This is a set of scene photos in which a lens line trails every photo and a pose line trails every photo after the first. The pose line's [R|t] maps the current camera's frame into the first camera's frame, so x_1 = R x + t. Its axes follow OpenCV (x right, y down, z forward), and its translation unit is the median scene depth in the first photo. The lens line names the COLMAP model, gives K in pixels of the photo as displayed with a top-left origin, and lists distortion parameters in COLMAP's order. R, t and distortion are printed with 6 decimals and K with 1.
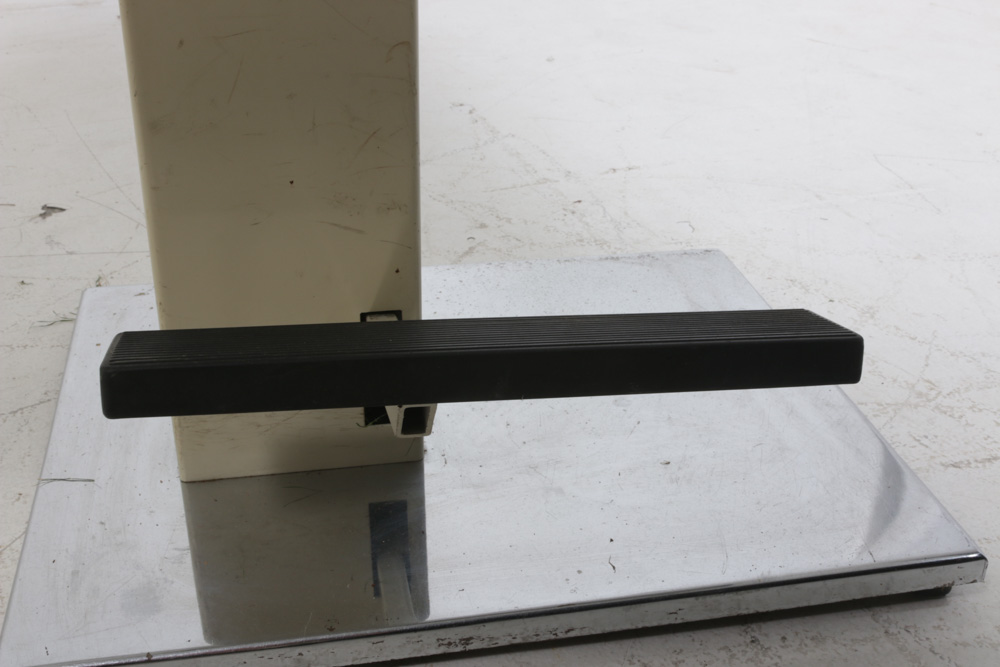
lens RADIAL K [[1213.2, 0, 503.8], [0, 1213.2, 336.5], [0, 0, 1]] dist [-0.047554, 0.000000]
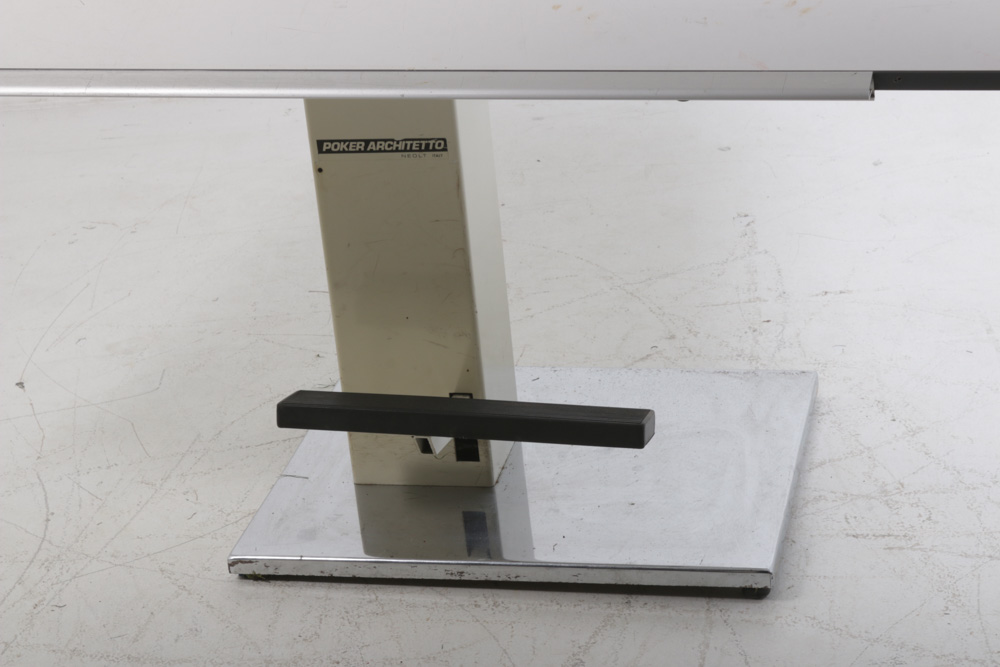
lens RADIAL K [[2603.9, 0, 503.1], [0, 2603.9, 333.8], [0, 0, 1]] dist [0.251798, 0.000000]
pose [[0.905663, 0.071486, -0.417928, 1.462337], [-0.093788, 0.995044, -0.033040, 0.012225], [0.413495, 0.069120, 0.907879, -2.291728]]
